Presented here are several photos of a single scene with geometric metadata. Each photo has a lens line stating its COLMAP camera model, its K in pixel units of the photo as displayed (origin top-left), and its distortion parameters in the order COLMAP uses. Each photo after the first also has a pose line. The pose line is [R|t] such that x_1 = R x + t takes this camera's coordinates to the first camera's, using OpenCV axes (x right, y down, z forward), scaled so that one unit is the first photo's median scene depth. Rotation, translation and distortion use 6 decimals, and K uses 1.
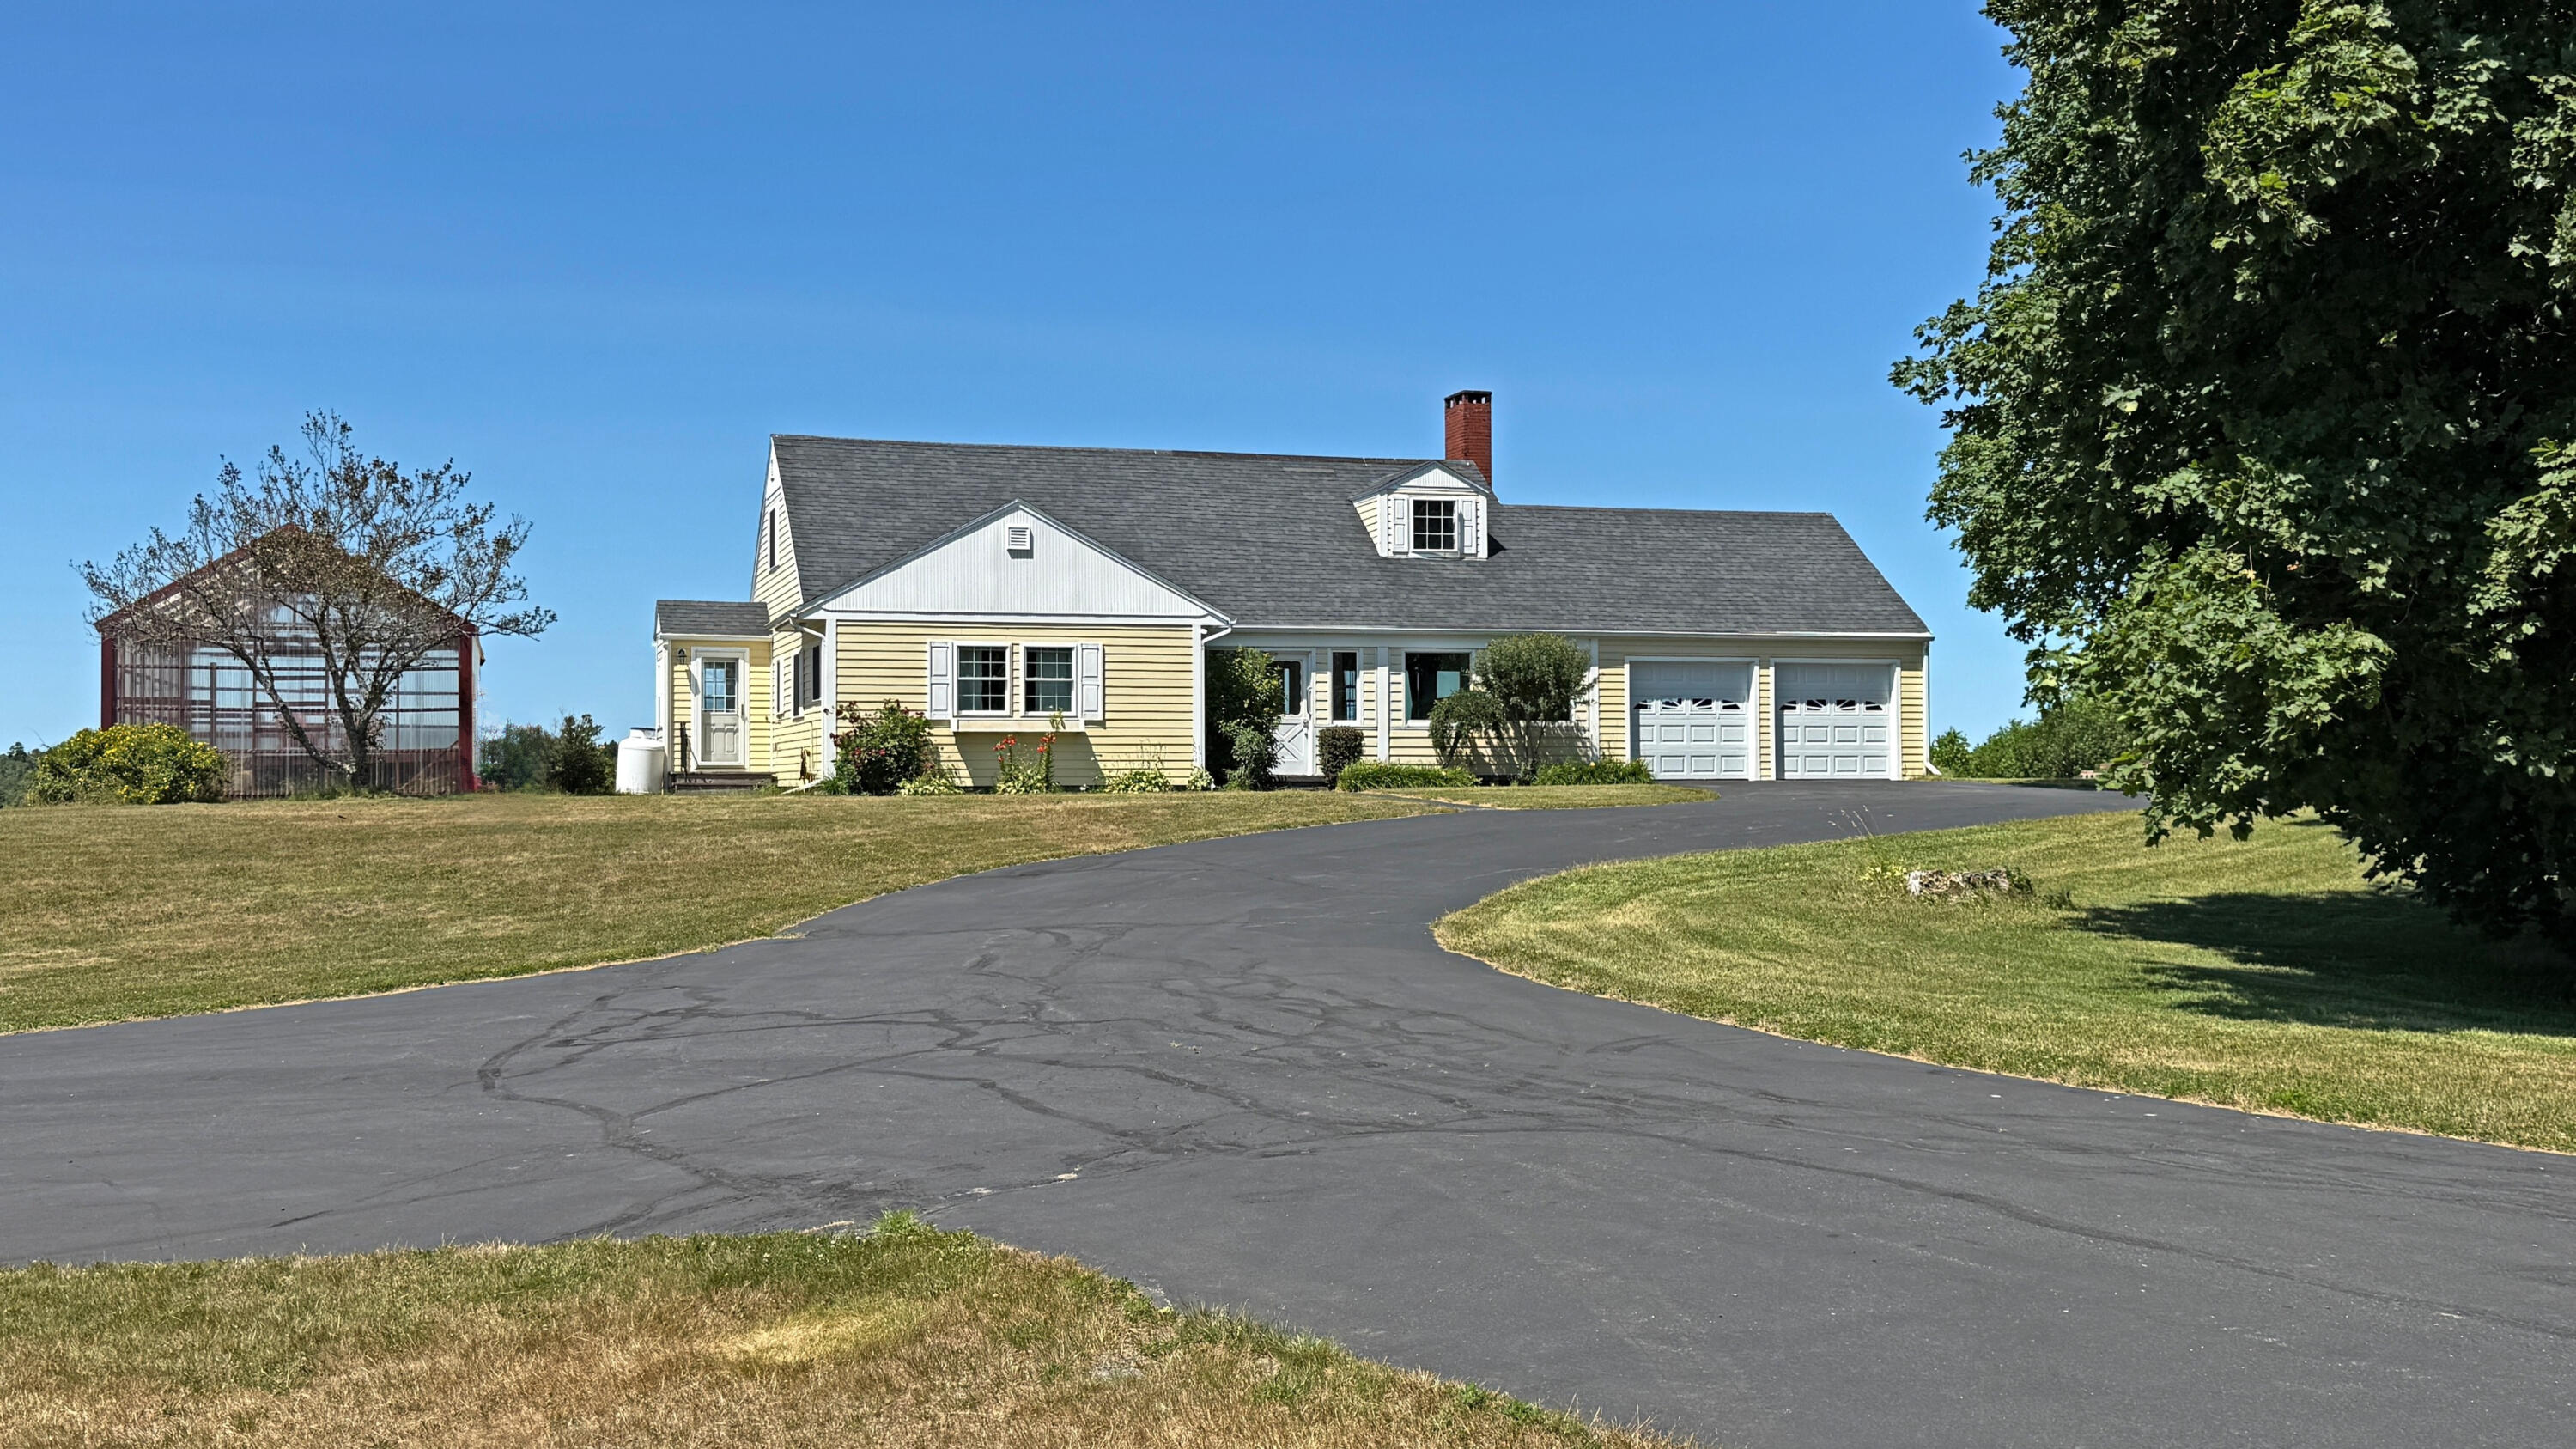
lens RADIAL K [[2498.8, 0, 1288.0], [0, 2498.8, 724.5], [0, 0, 1]] dist [-0.002184, -0.000399]
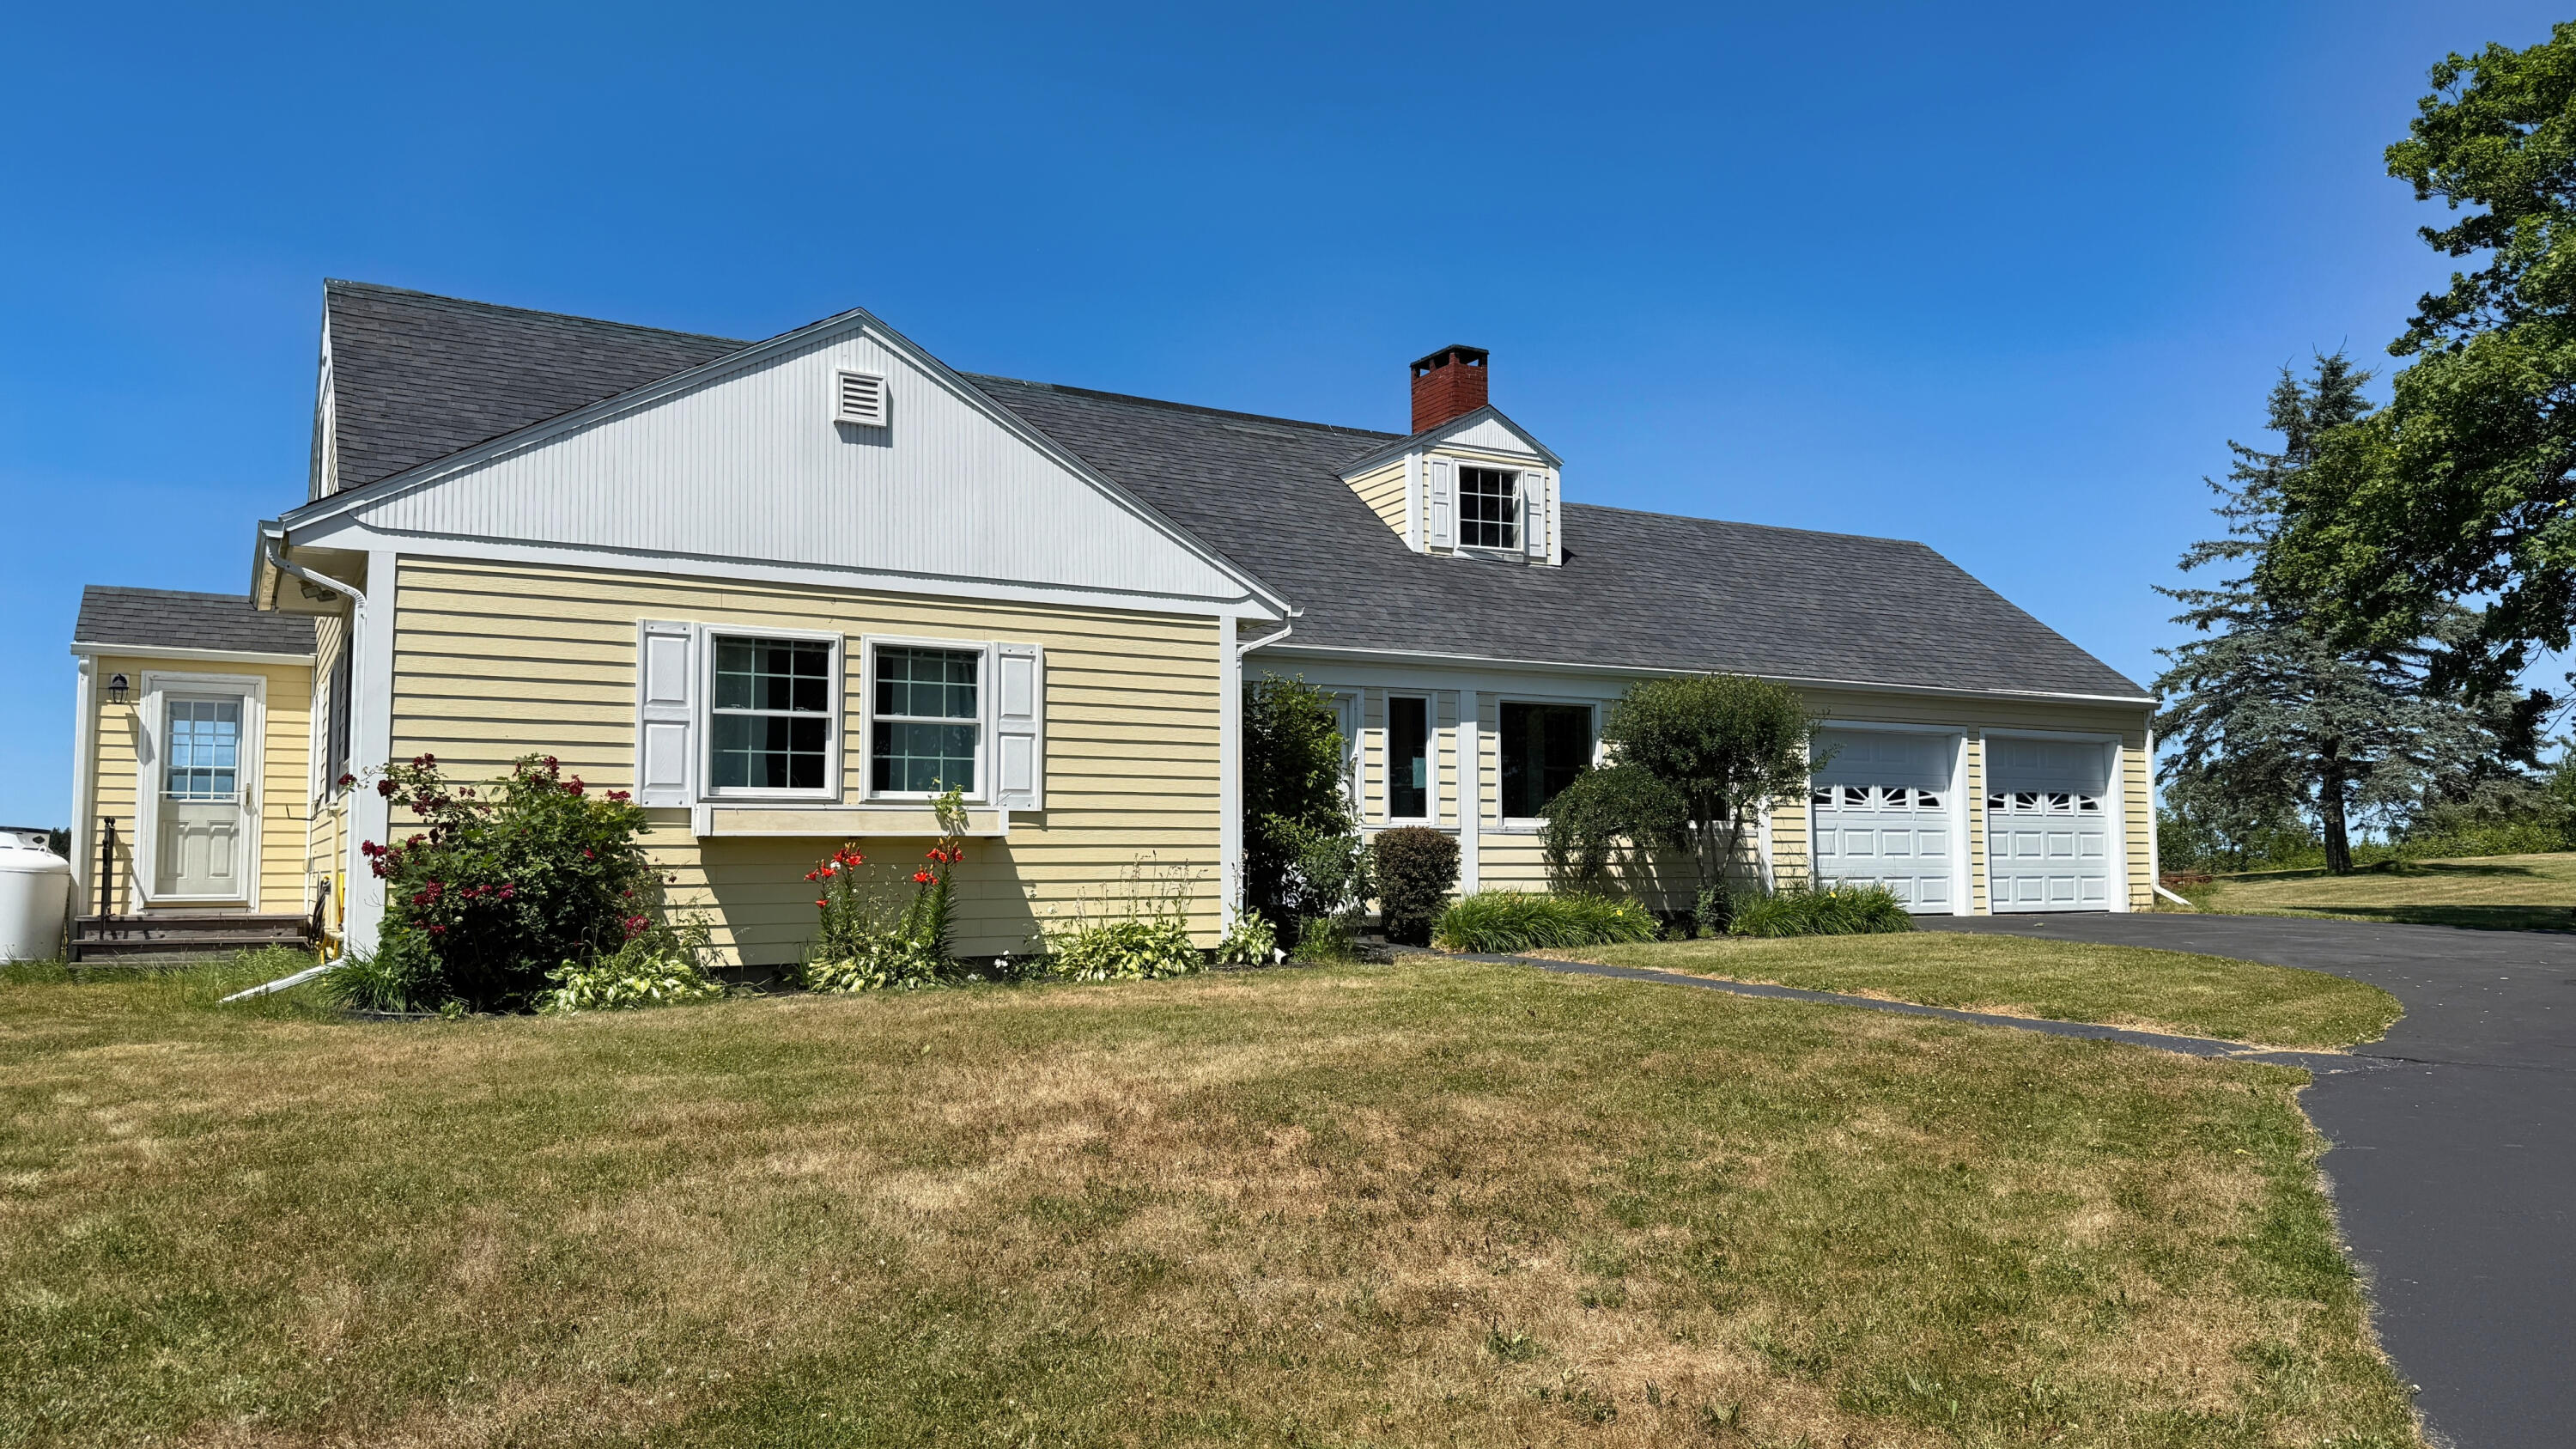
lens RADIAL K [[1775.7, 0, 1288.0], [0, 1775.7, 724.5], [0, 0, 1]] dist [0.114775, -0.196845]
pose [[0.976010, 0.016079, 0.217132, -0.092423], [-0.002998, 0.998167, -0.060442, 0.001792], [-0.217706, 0.058341, 0.974269, 0.613635]]
